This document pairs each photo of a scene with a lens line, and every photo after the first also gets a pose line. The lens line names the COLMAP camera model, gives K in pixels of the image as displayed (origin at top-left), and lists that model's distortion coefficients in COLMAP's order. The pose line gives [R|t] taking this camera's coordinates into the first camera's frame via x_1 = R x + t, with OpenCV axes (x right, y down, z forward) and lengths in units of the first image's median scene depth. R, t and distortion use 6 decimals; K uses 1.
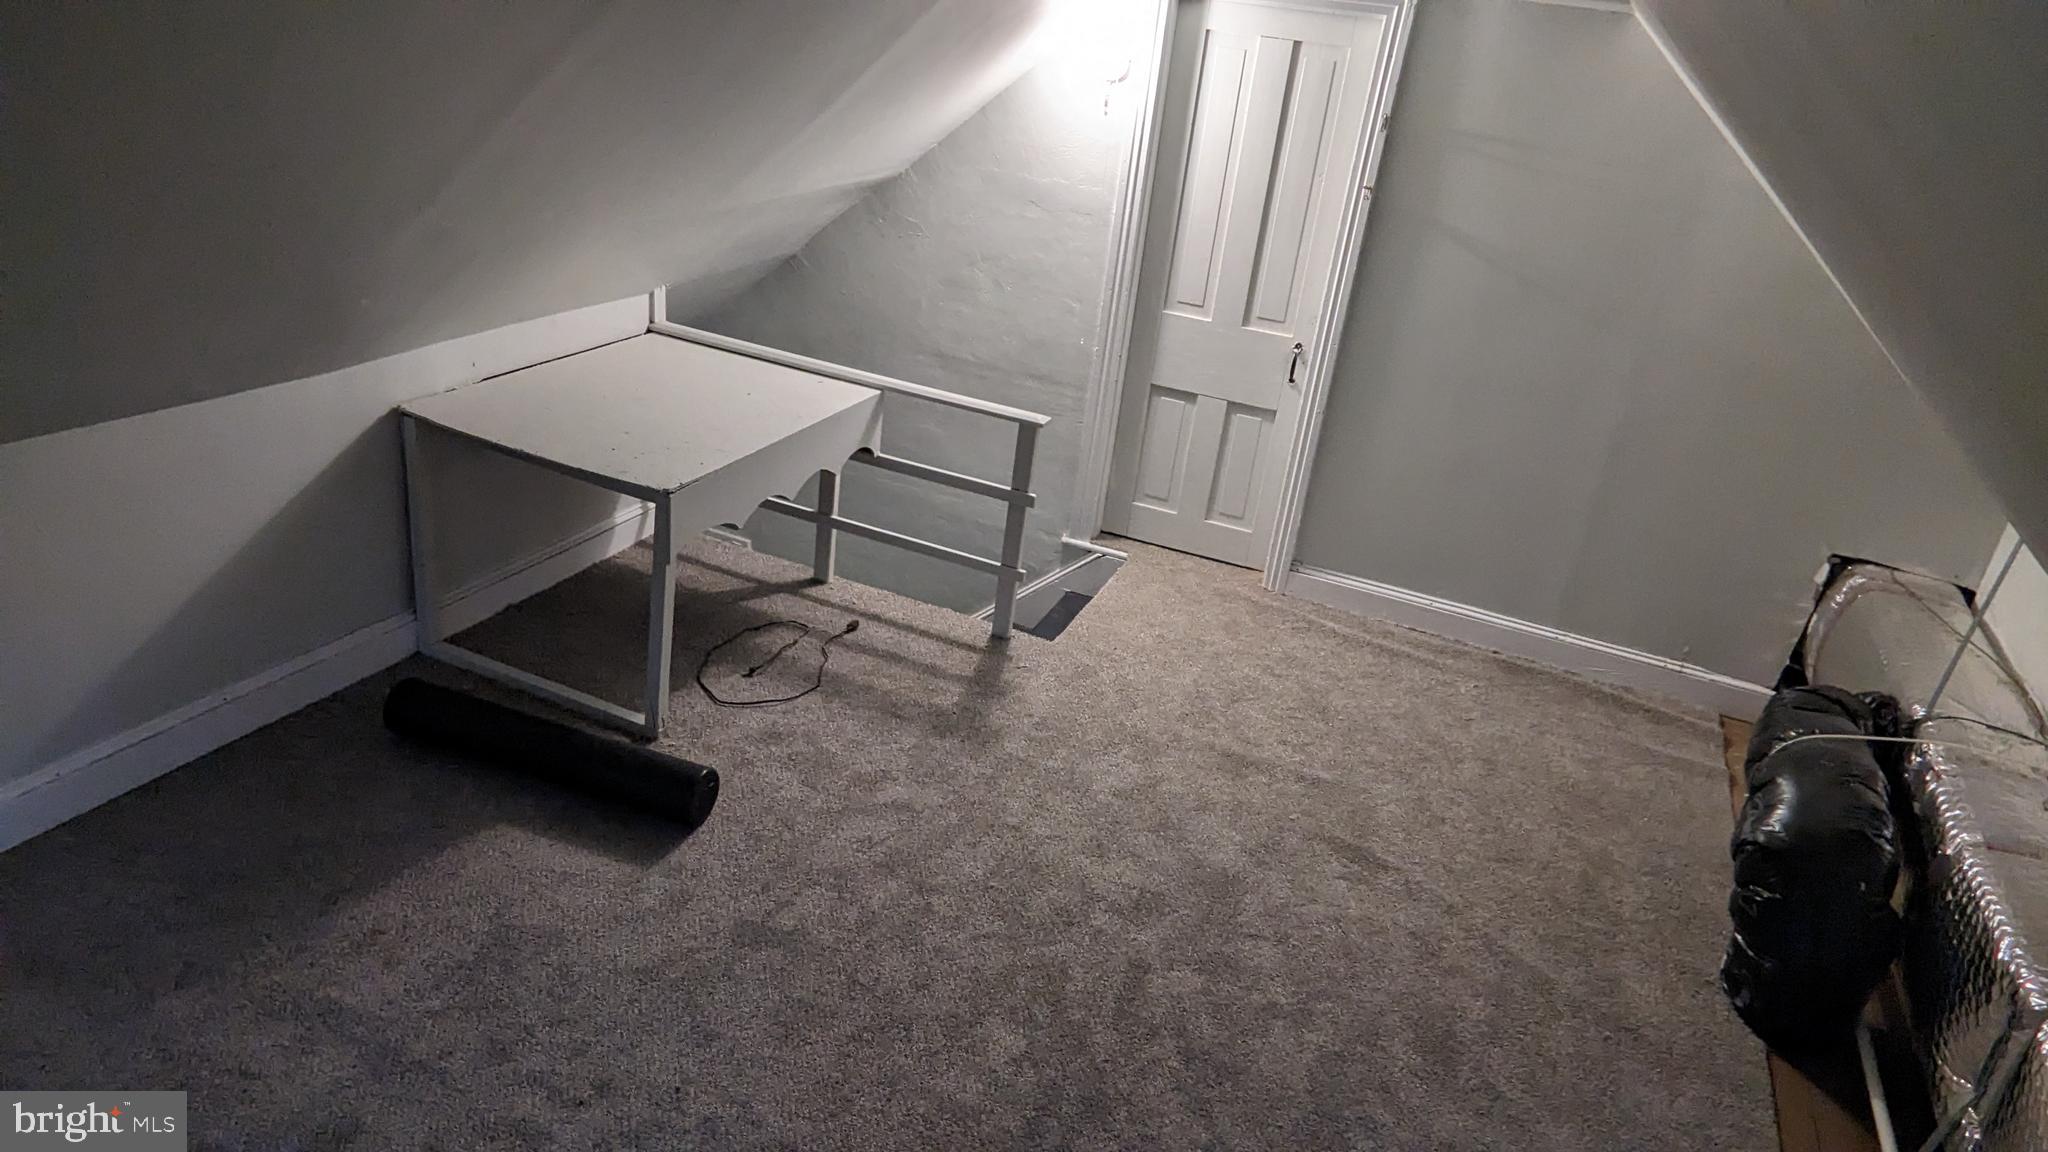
lens RADIAL K [[1301.3, 0, 1021.5], [0, 1301.3, 584.8], [0, 0, 1]] dist [0.036944, -0.026215]
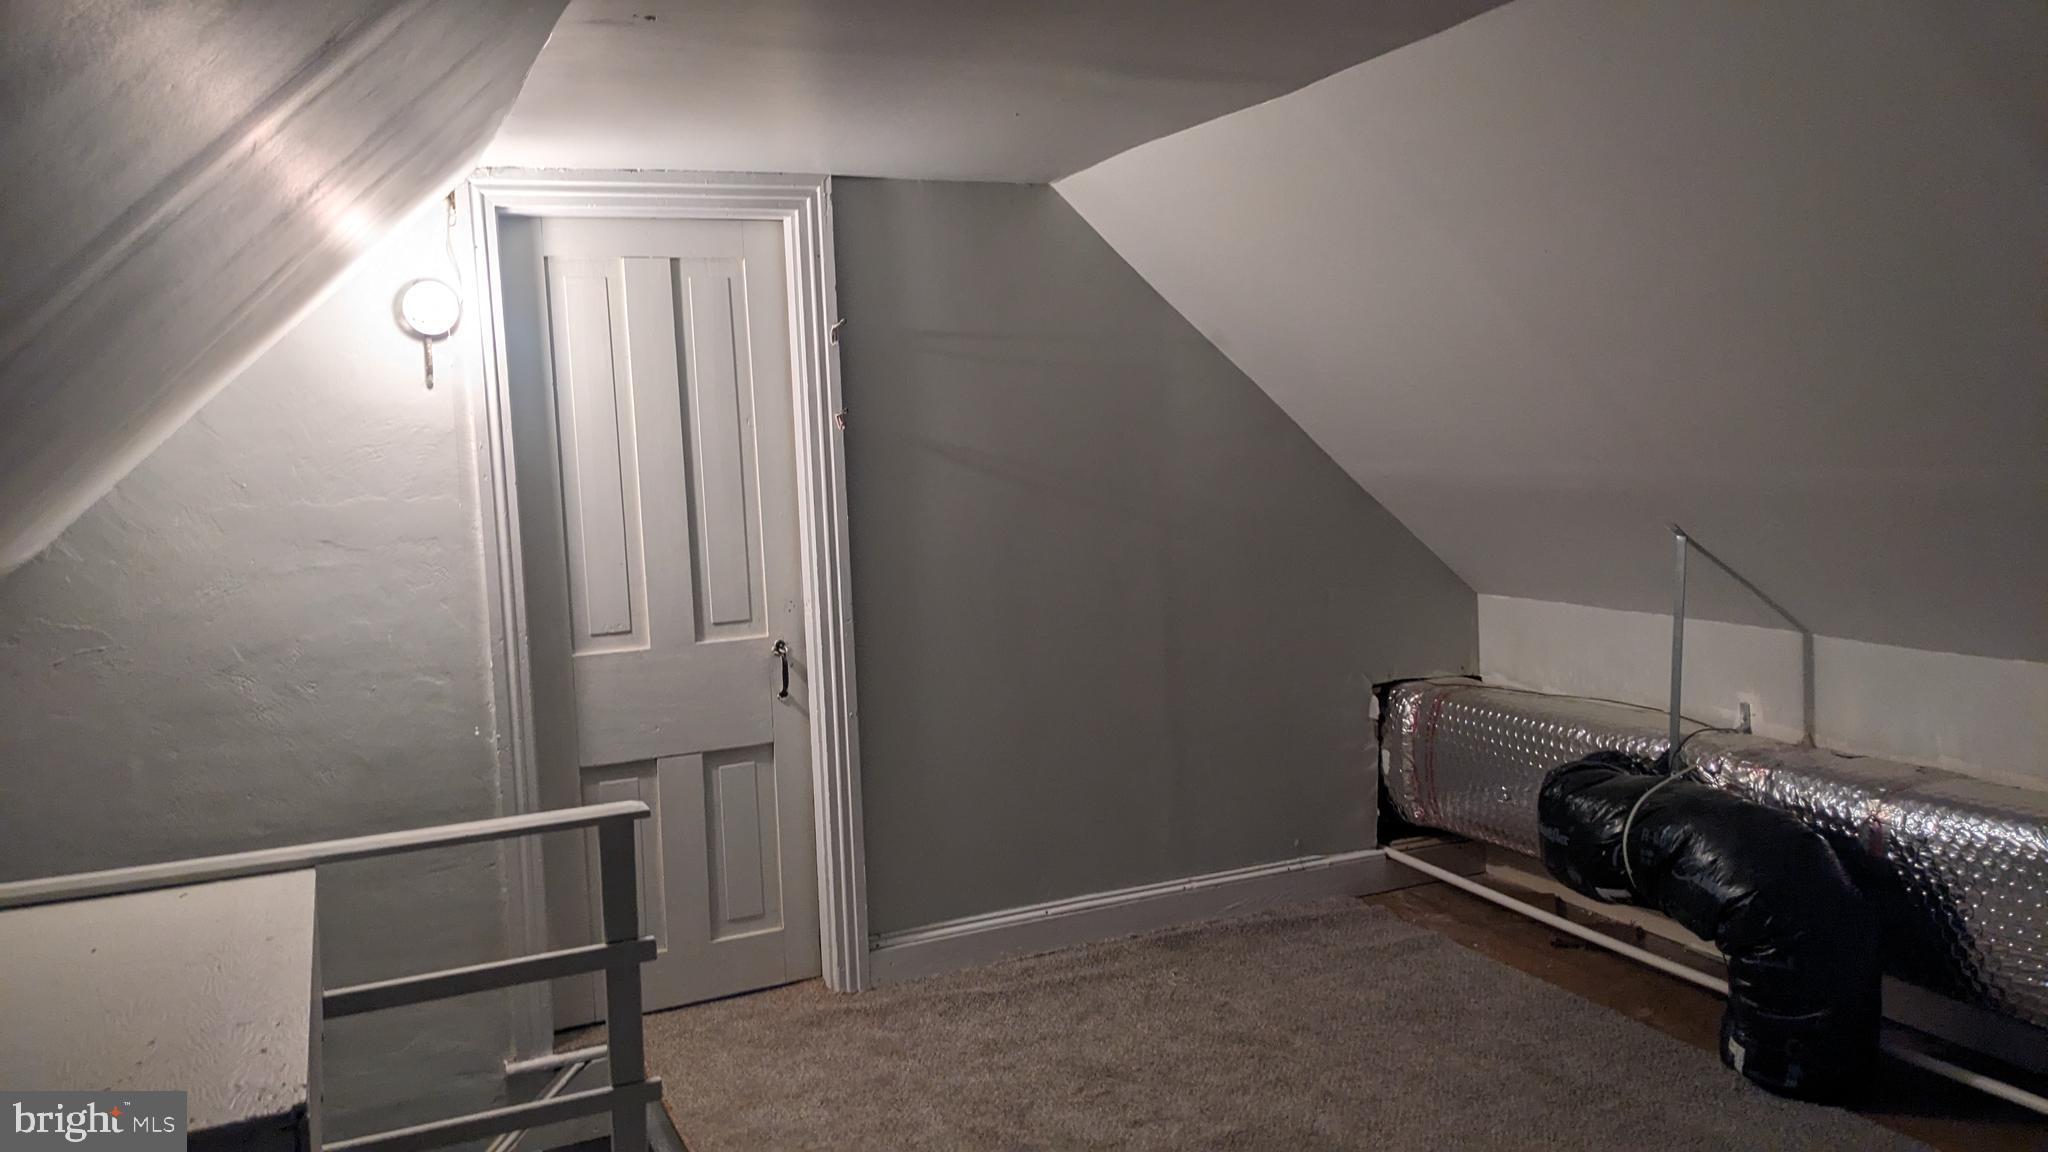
lens RADIAL K [[1622.2, 0, 1021.5], [0, 1622.2, 565.4], [0, 0, 1]] dist [0.067845, -0.102550]
pose [[0.648705, -0.196163, 0.735324, -0.350839], [0.428420, 0.892698, -0.139808, -0.039559], [-0.628998, 0.405722, 0.663138, 0.303014]]
